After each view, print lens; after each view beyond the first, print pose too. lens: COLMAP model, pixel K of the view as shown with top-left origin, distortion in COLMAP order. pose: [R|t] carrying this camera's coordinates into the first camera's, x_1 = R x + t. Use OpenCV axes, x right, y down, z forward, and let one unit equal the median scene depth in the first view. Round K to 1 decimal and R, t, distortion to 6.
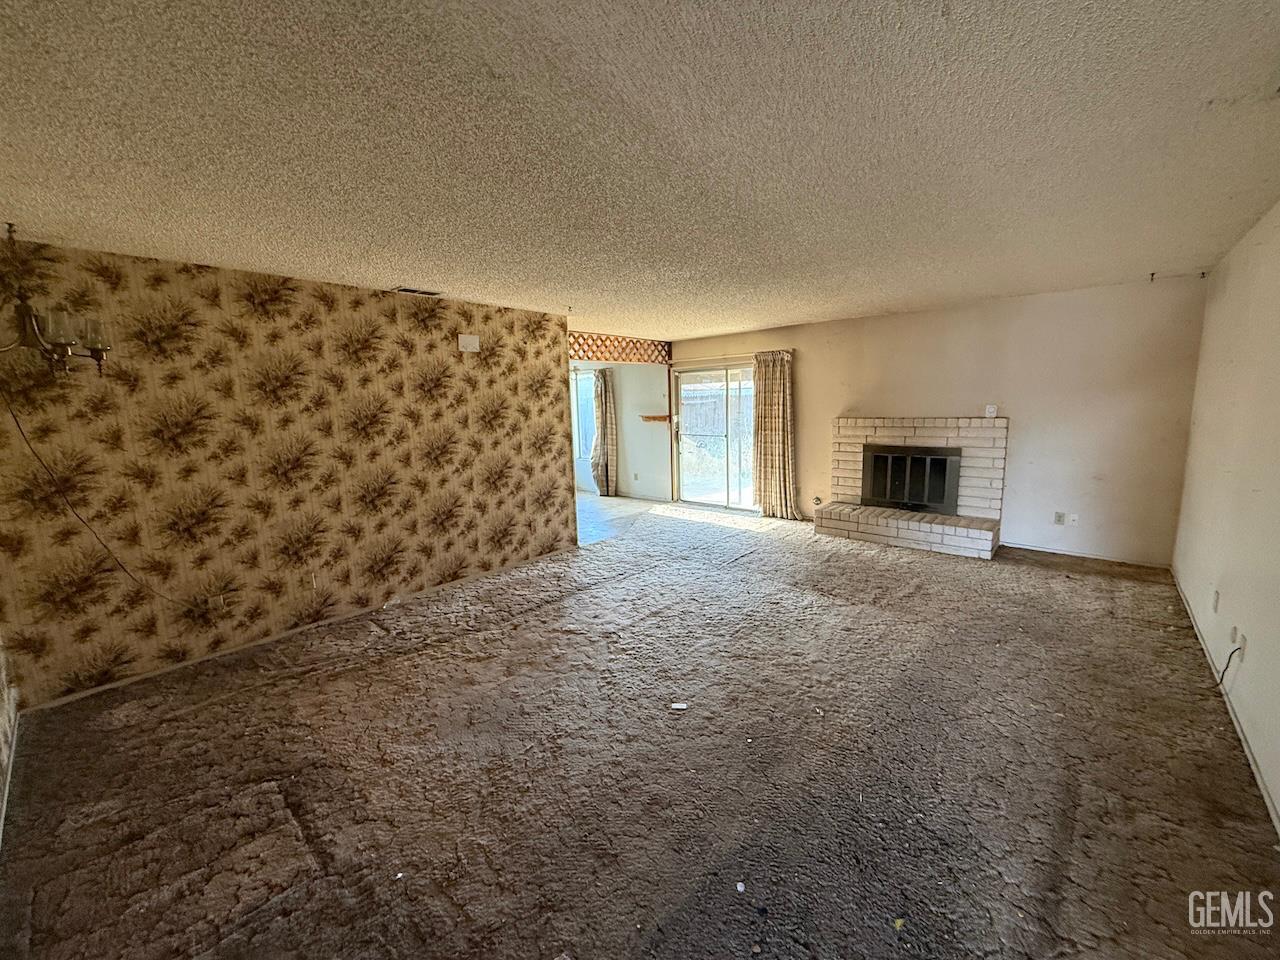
lens RADIAL K [[511.8, 0, 641.1], [0, 511.8, 480.2], [0, 0, 1]] dist [0.001550, 0.000134]
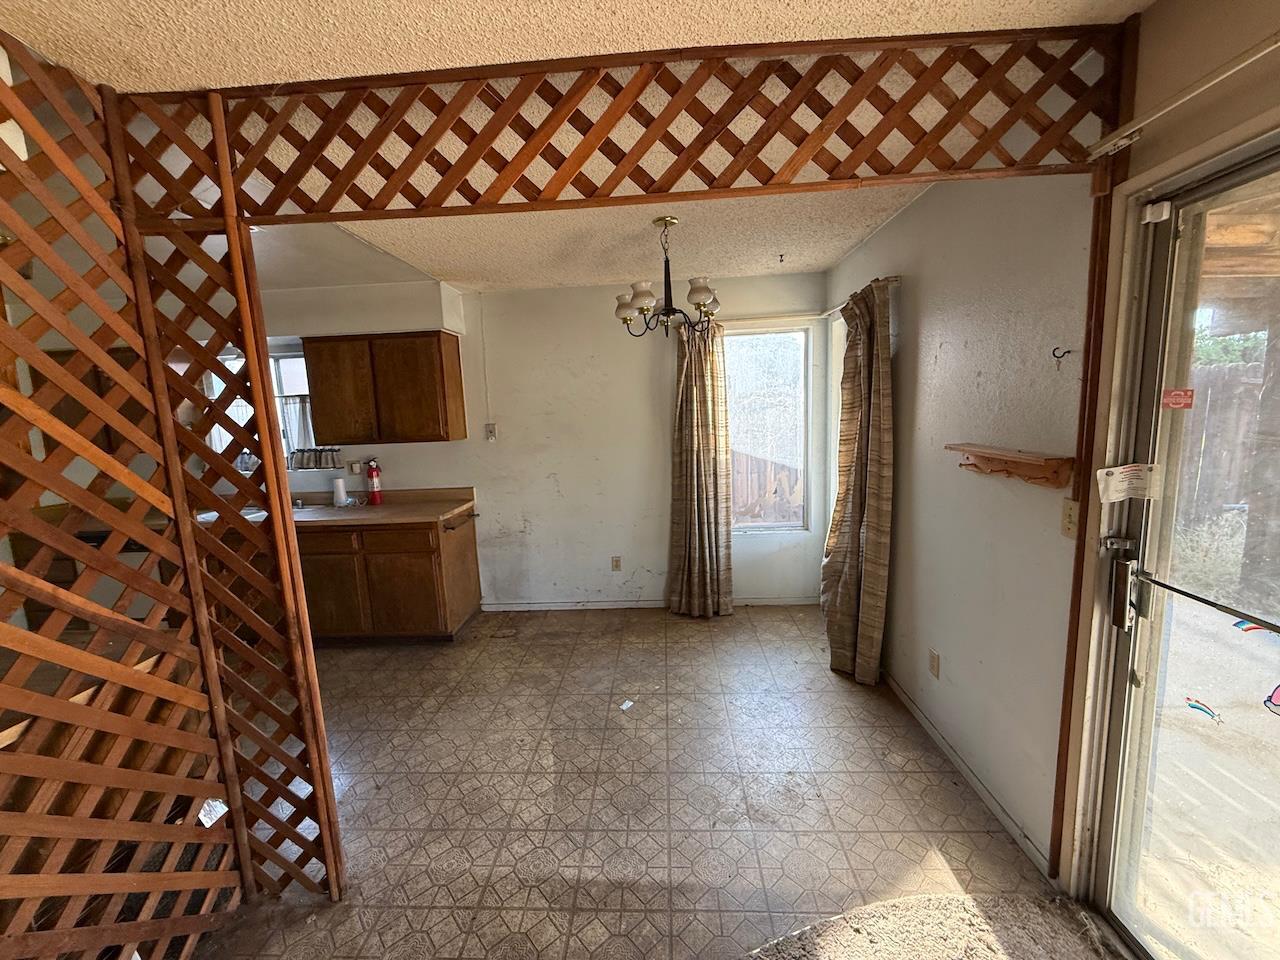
lens RADIAL K [[511.8, 0, 642.2], [0, 511.8, 481.9], [0, 0, 1]] dist [0.001550, 0.000134]
pose [[0.627979, 0.113094, -0.769969, 0.100168], [-0.093083, 0.993197, 0.069965, -0.118225], [0.772643, 0.027735, 0.634234, 0.765786]]
